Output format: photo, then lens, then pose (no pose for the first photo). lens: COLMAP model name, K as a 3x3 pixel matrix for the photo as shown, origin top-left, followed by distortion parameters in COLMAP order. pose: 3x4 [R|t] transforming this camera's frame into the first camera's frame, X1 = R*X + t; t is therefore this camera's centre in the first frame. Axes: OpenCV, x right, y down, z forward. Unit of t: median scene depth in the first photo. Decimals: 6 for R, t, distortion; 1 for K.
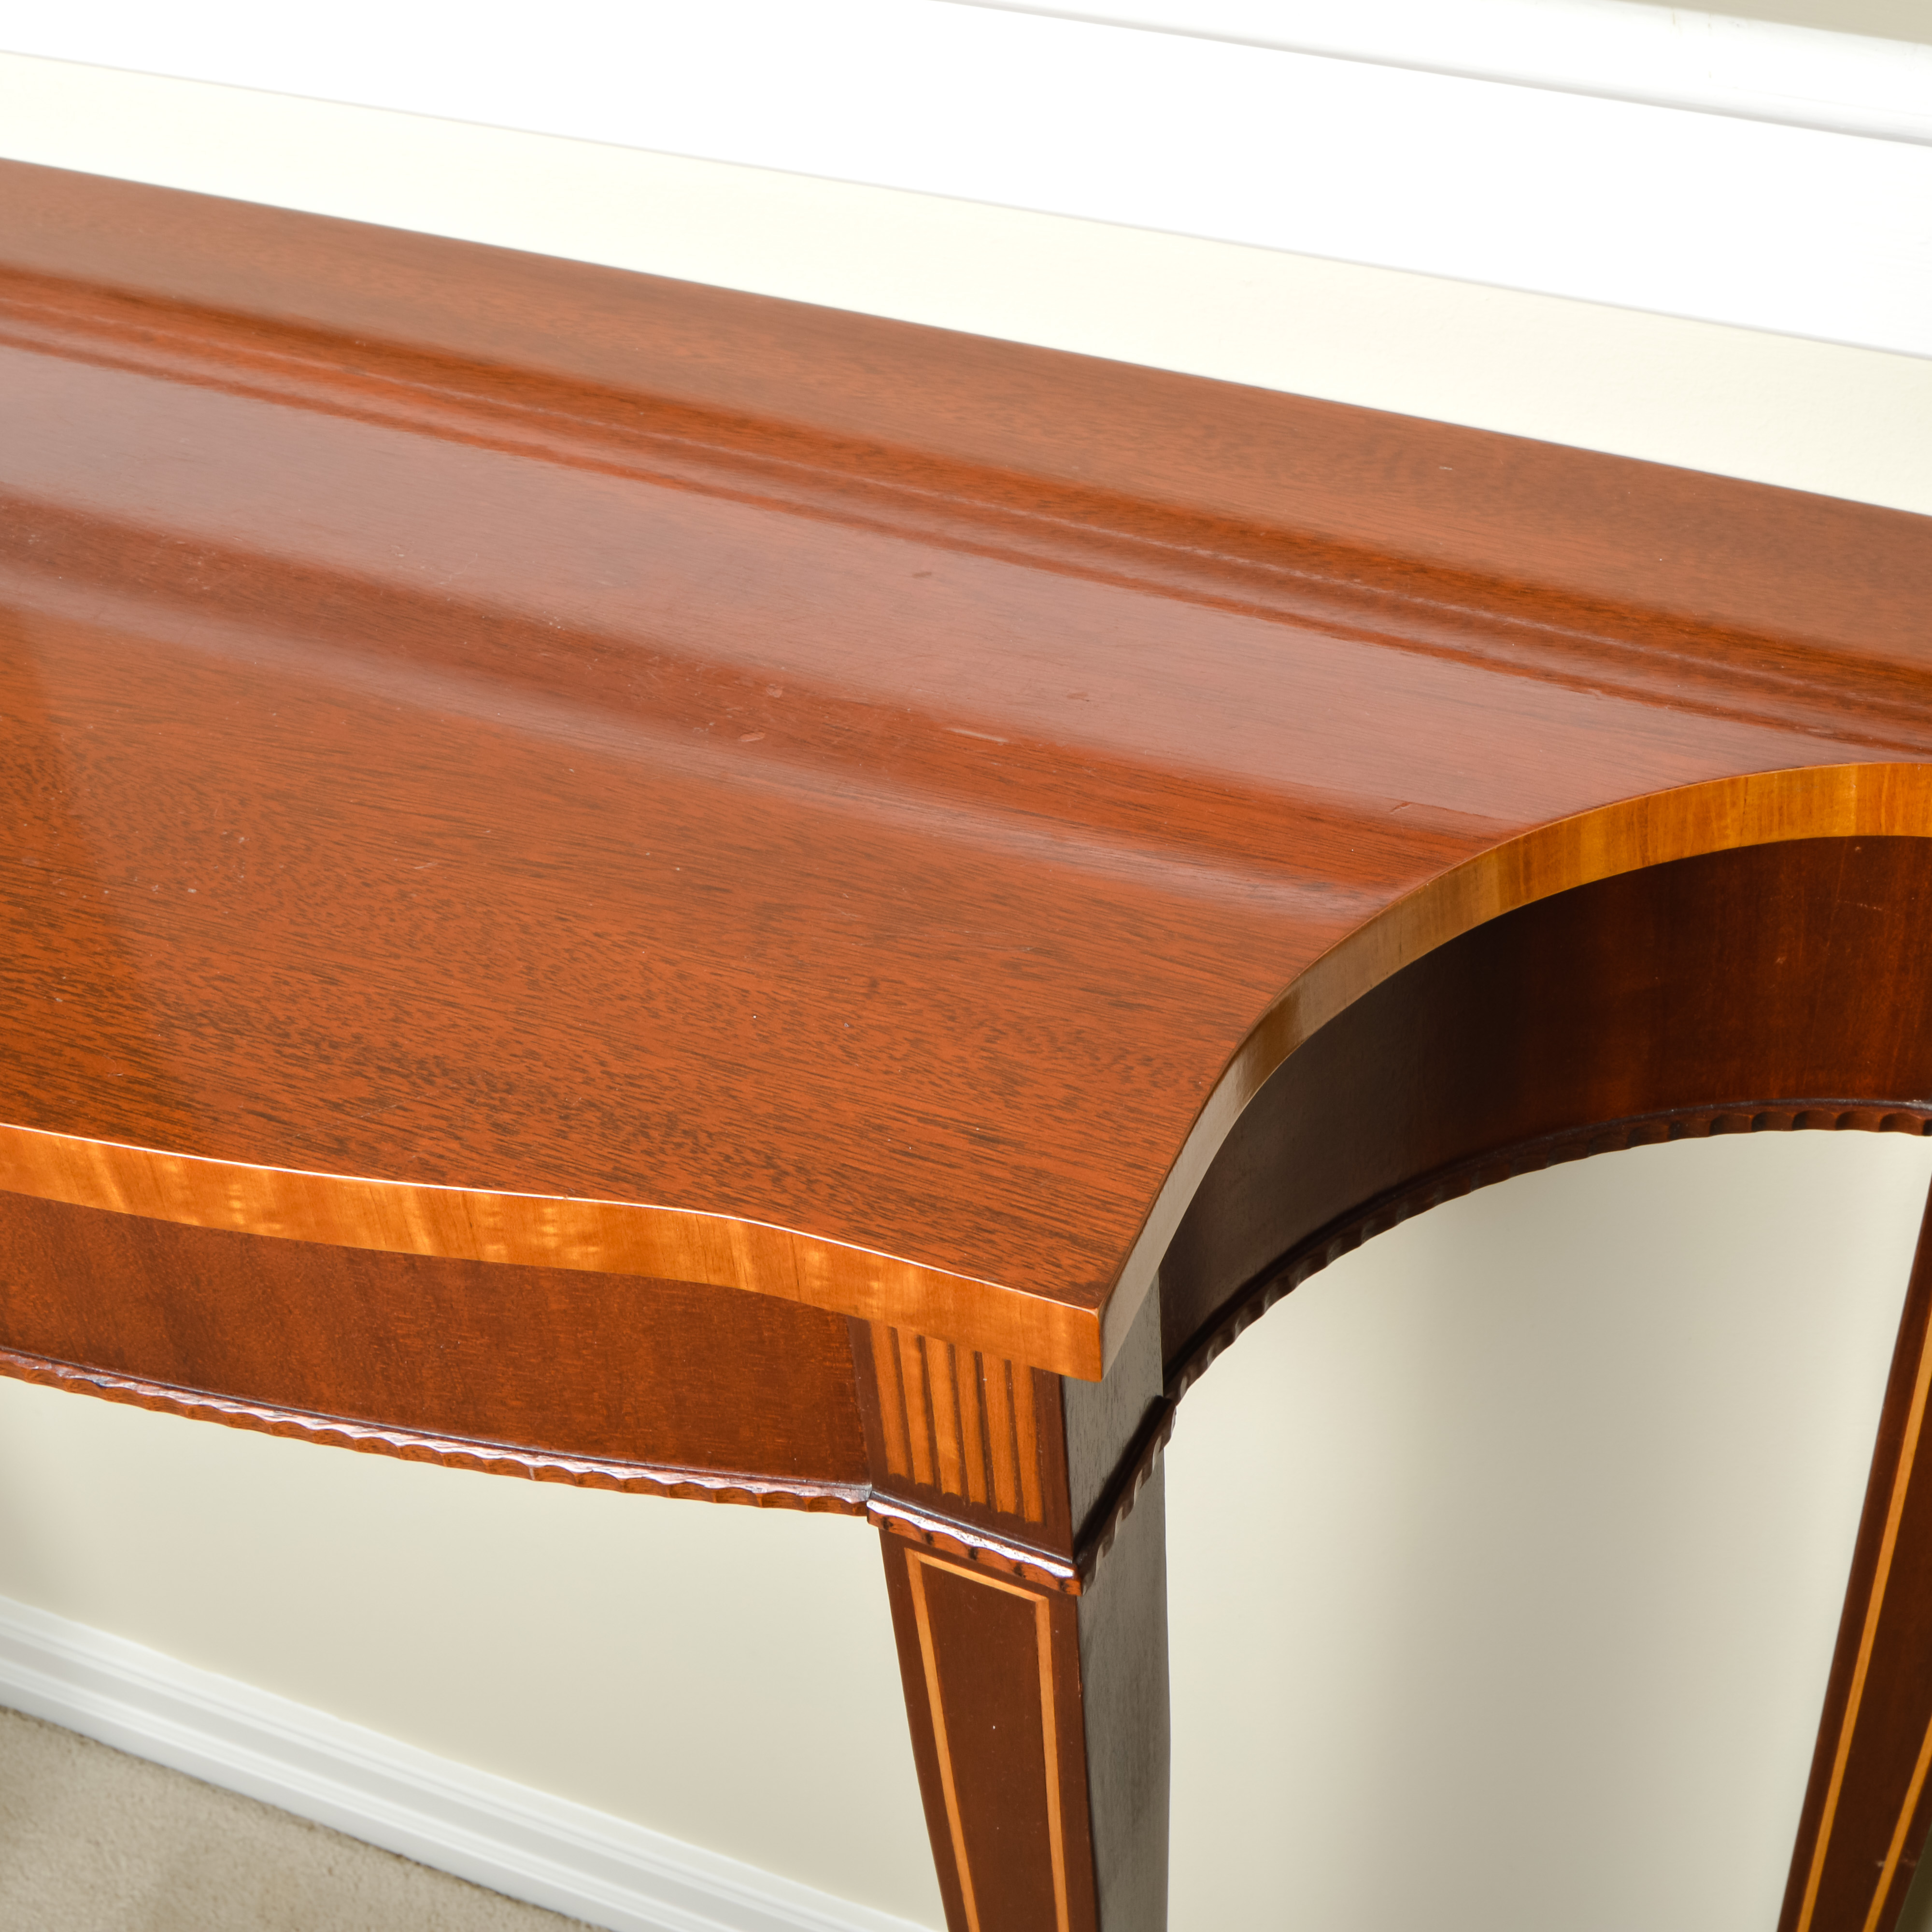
lens RADIAL K [[2979.6, 0, 966.0], [0, 2979.6, 966.0], [0, 0, 1]] dist [-0.039296, -0.043303]
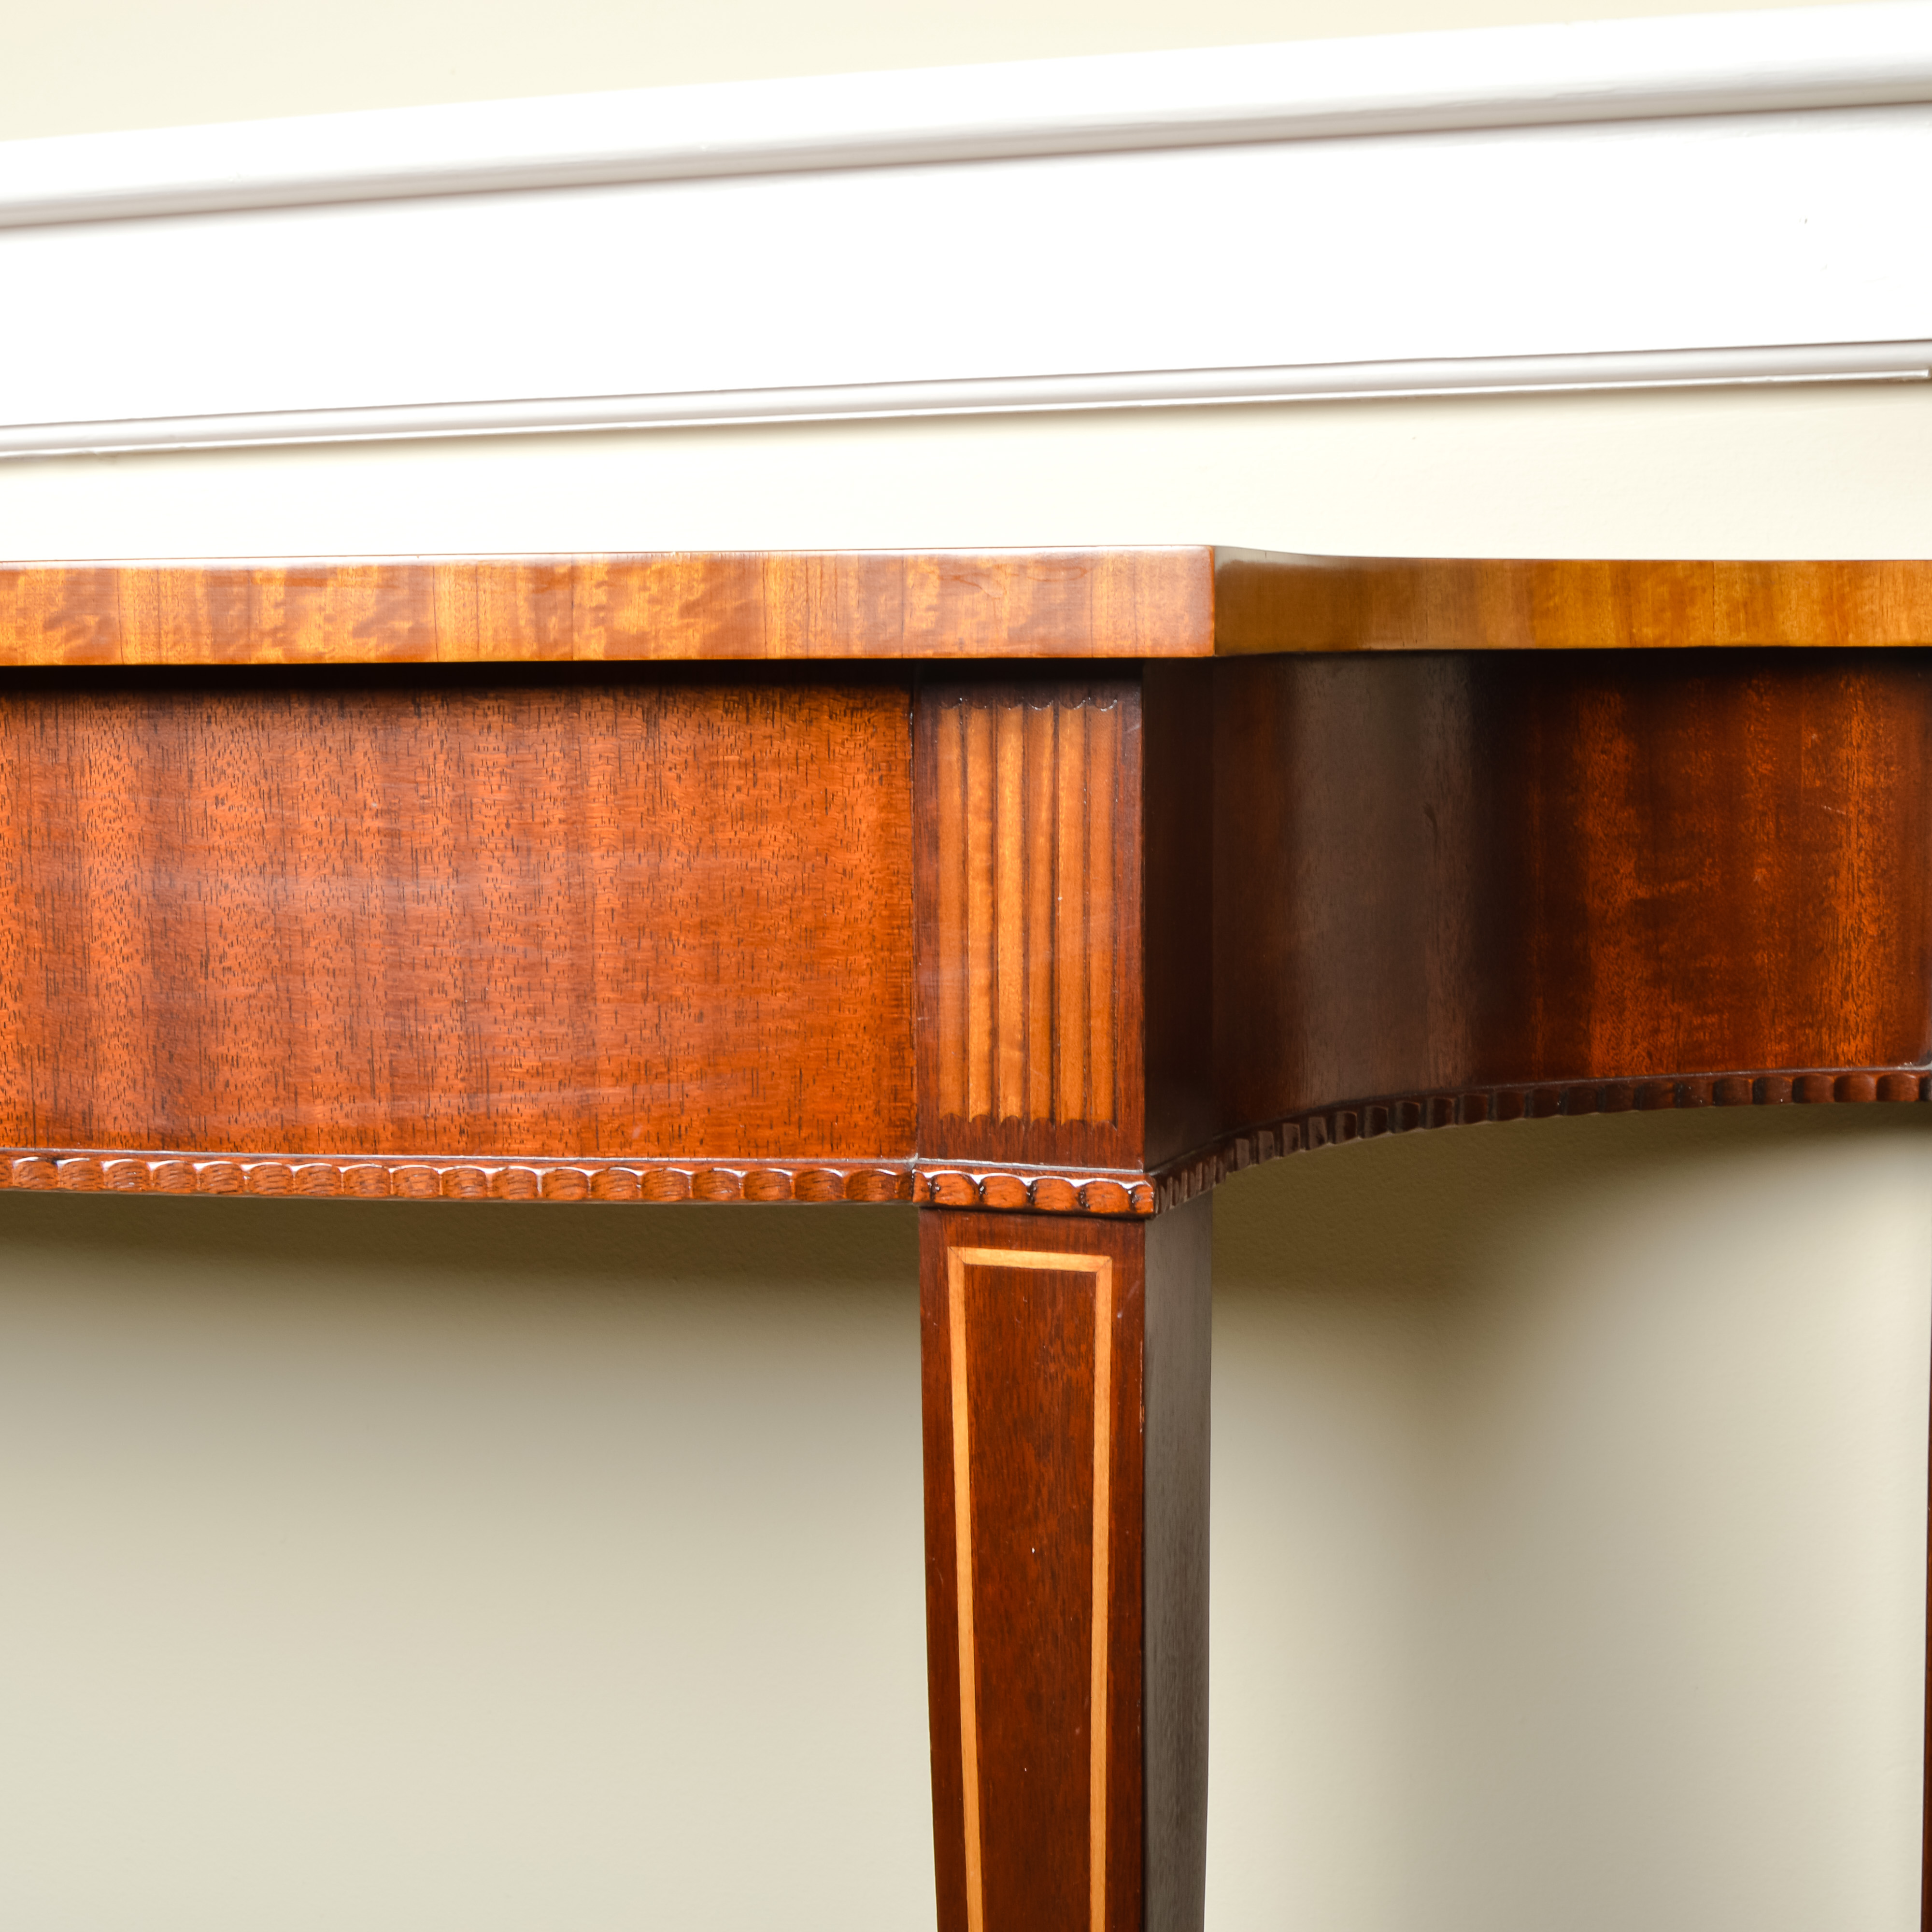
lens RADIAL K [[2979.6, 0, 966.0], [0, 2979.6, 966.0], [0, 0, 1]] dist [-0.039296, -0.043303]
pose [[0.995206, 0.043676, 0.087501, -0.103340], [0.016599, 0.806312, -0.591258, 0.696901], [-0.096377, 0.589876, 0.801722, 0.221851]]
